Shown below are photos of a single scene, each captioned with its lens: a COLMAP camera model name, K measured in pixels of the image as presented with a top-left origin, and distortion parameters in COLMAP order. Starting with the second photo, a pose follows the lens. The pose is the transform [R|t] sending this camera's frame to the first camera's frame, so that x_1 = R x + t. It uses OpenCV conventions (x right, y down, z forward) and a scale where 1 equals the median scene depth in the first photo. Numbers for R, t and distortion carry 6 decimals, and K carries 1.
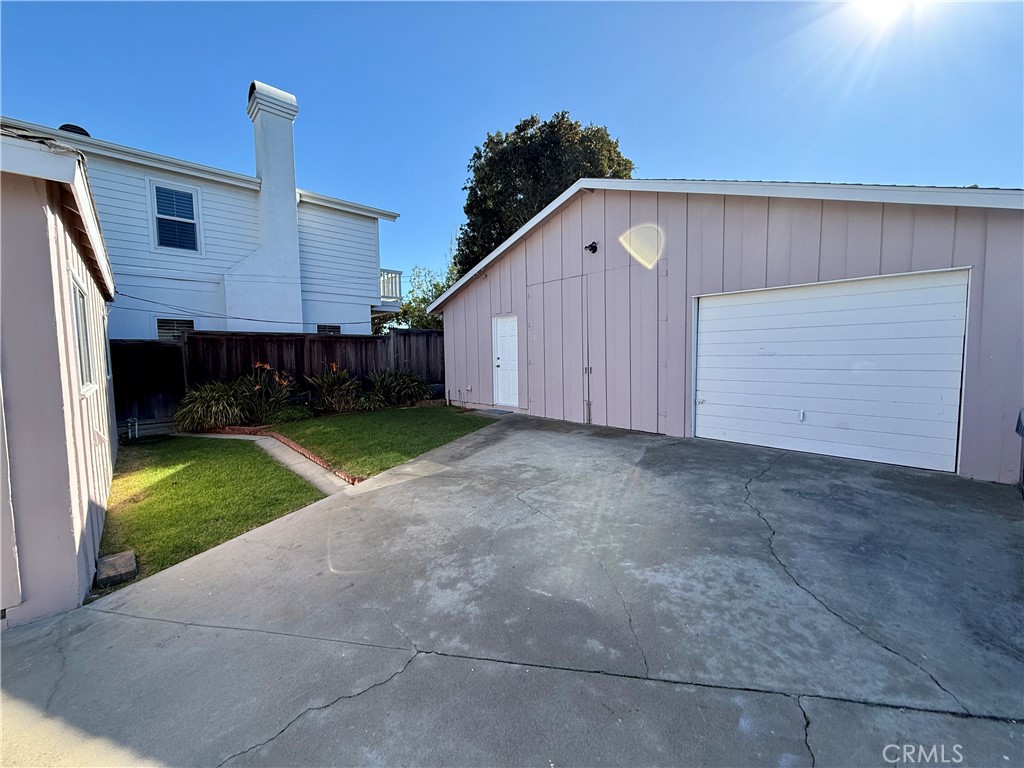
lens RADIAL K [[411.0, 0, 510.3], [0, 411.0, 382.6], [0, 0, 1]] dist [0.000763, 0.000192]
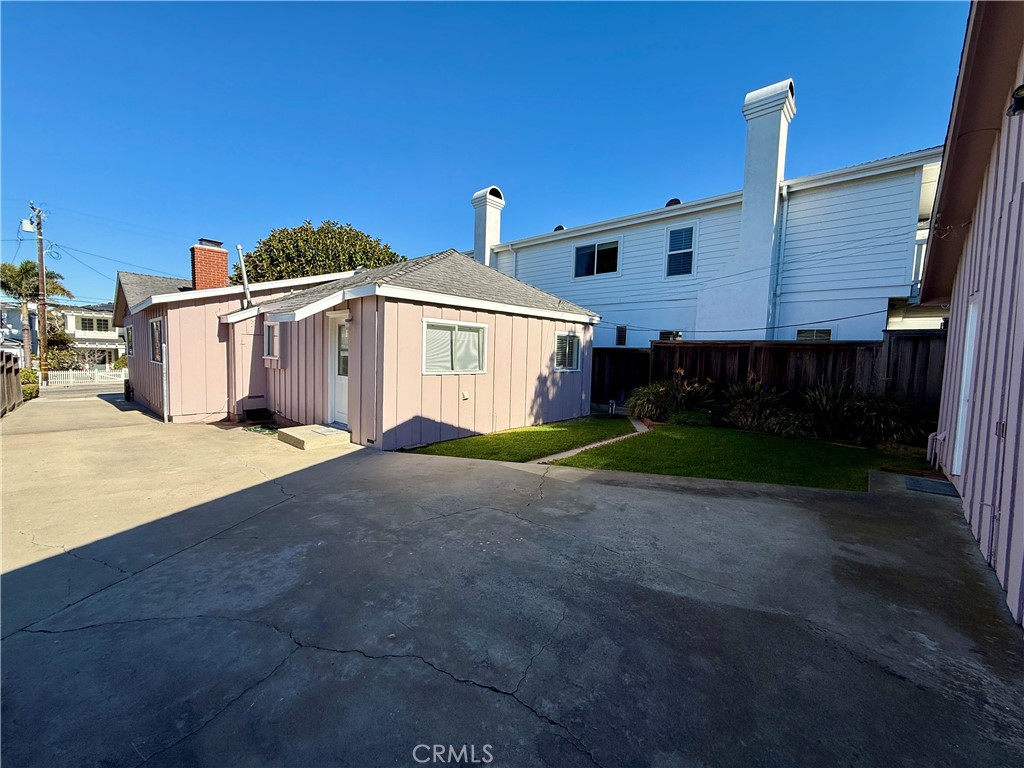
lens RADIAL K [[411.0, 0, 510.3], [0, 411.0, 382.6], [0, 0, 1]] dist [0.000763, 0.000192]
pose [[0.073388, 0.085256, -0.993653, 0.933894], [-0.097507, 0.992179, 0.077928, -0.103236], [0.992525, 0.091169, 0.081127, 0.899450]]
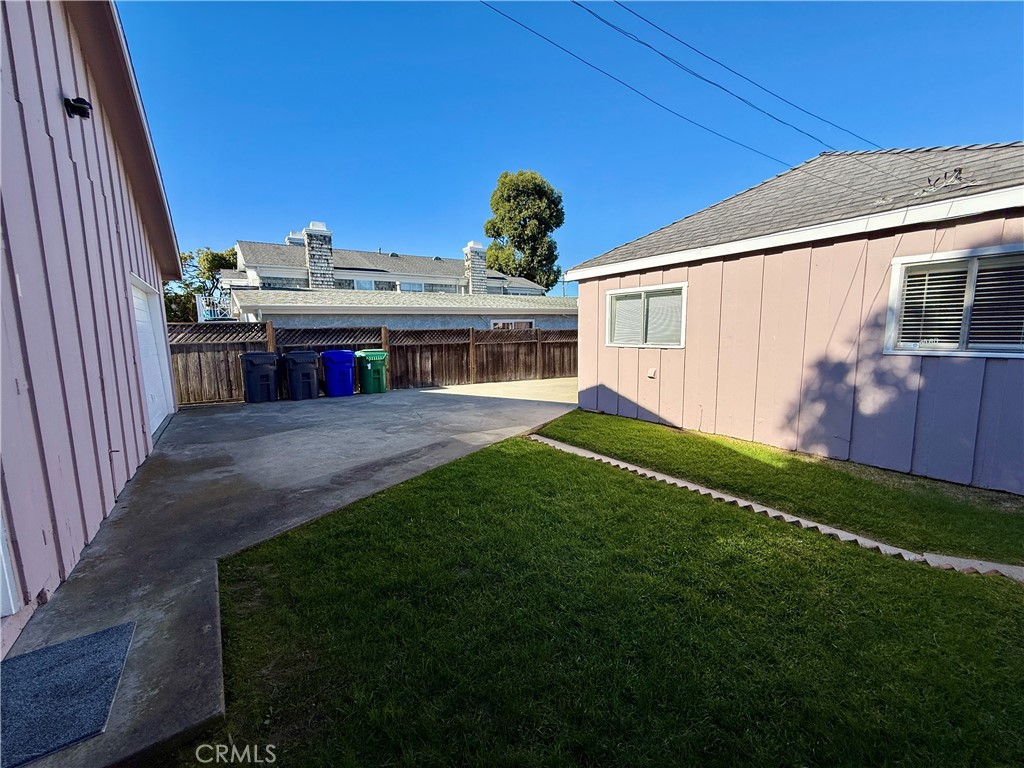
lens RADIAL K [[411.0, 0, 510.3], [0, 411.0, 382.6], [0, 0, 1]] dist [0.000763, 0.000192]
pose [[-0.988805, 0.015257, 0.148428, -0.559904], [0.043965, 0.980387, 0.192116, -0.170645], [-0.142586, 0.196491, -0.970083, 2.415565]]
